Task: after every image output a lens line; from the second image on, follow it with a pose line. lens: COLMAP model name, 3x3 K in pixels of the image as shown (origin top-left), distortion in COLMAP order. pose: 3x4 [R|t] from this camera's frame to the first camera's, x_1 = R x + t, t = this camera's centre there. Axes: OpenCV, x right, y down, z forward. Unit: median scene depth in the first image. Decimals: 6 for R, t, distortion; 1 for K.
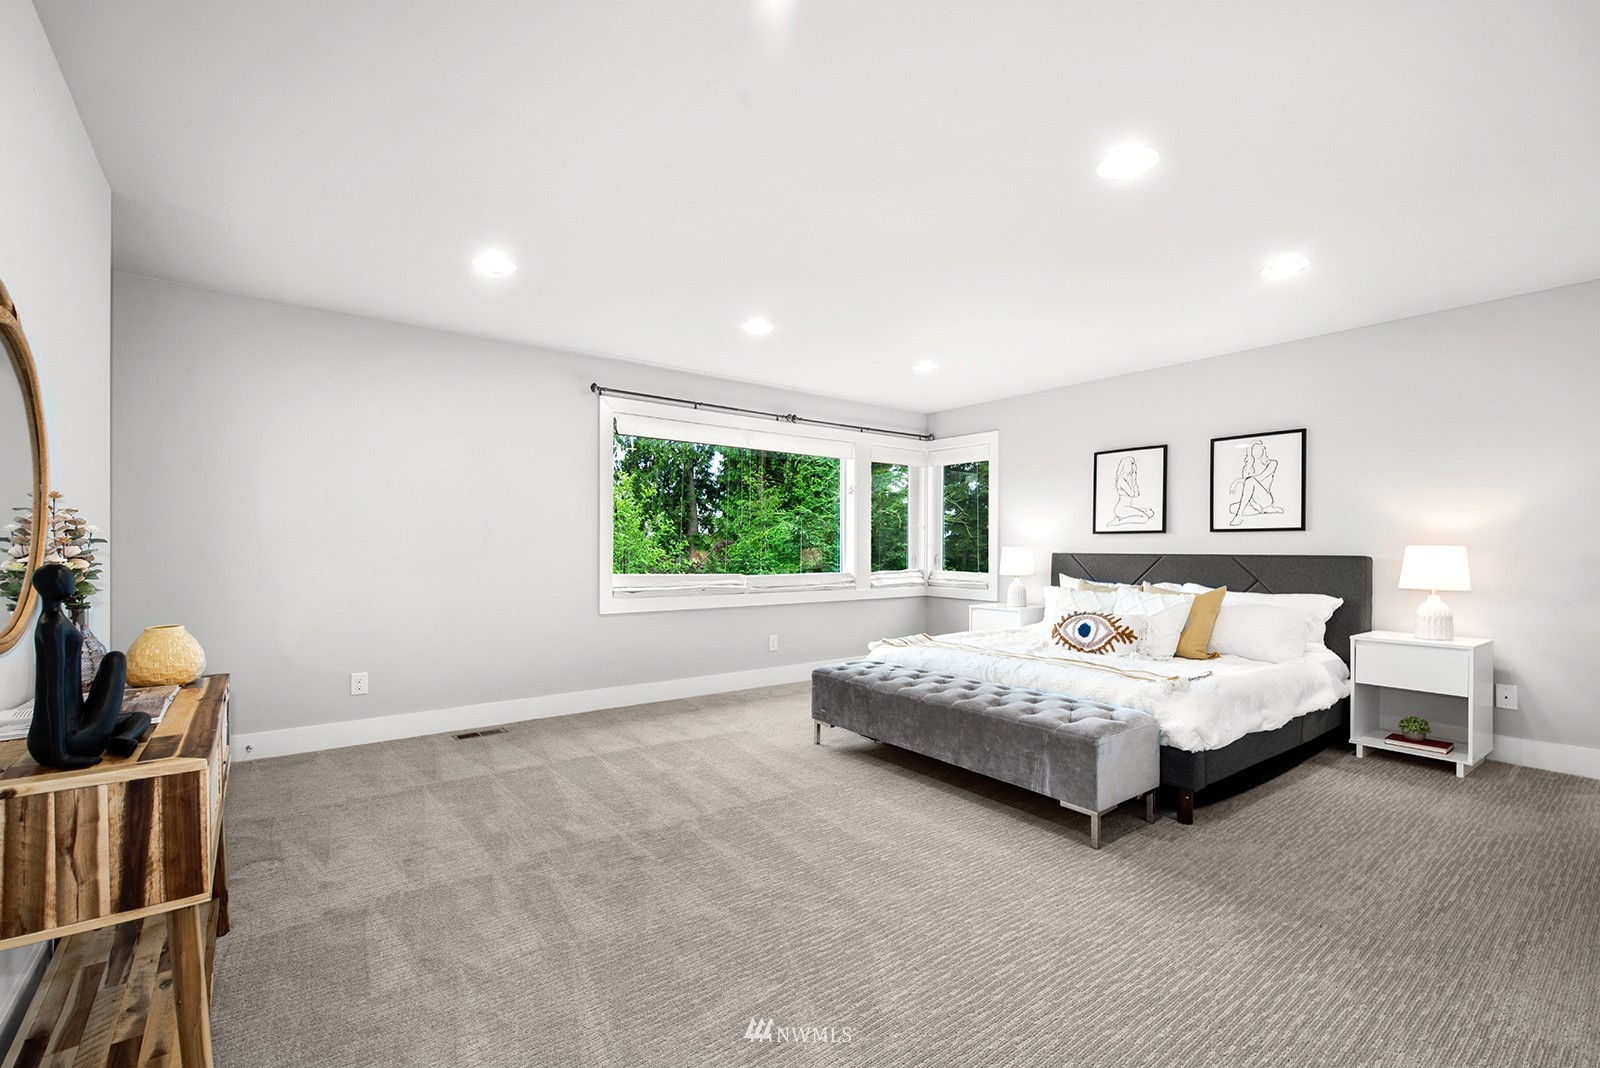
lens RADIAL K [[719.8, 0, 756.7], [0, 719.8, 528.3], [0, 0, 1]] dist [0.000018, -0.000431]
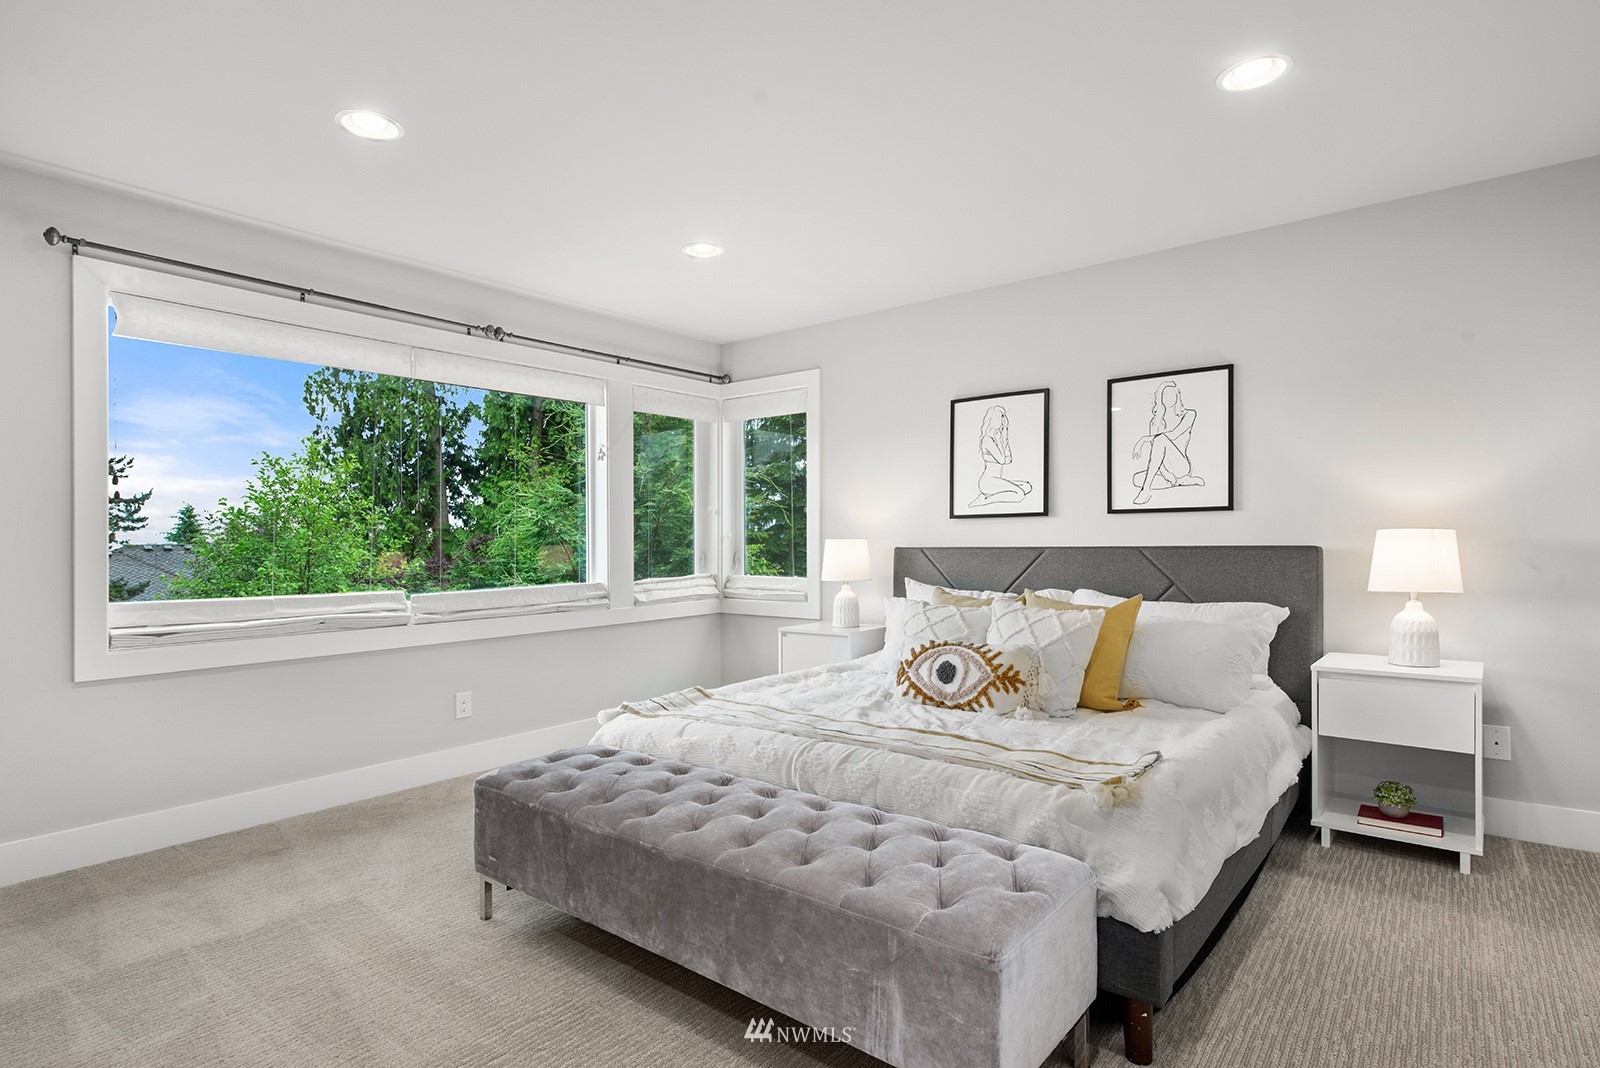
lens RADIAL K [[824.3, 0, 802.6], [0, 824.3, 531.6], [0, 0, 1]] dist [-0.013907, 0.000278]
pose [[0.959693, -0.011794, 0.280803, 0.140076], [0.007609, 0.999843, 0.015988, 0.008257], [-0.280948, -0.013207, 0.959632, 0.359096]]
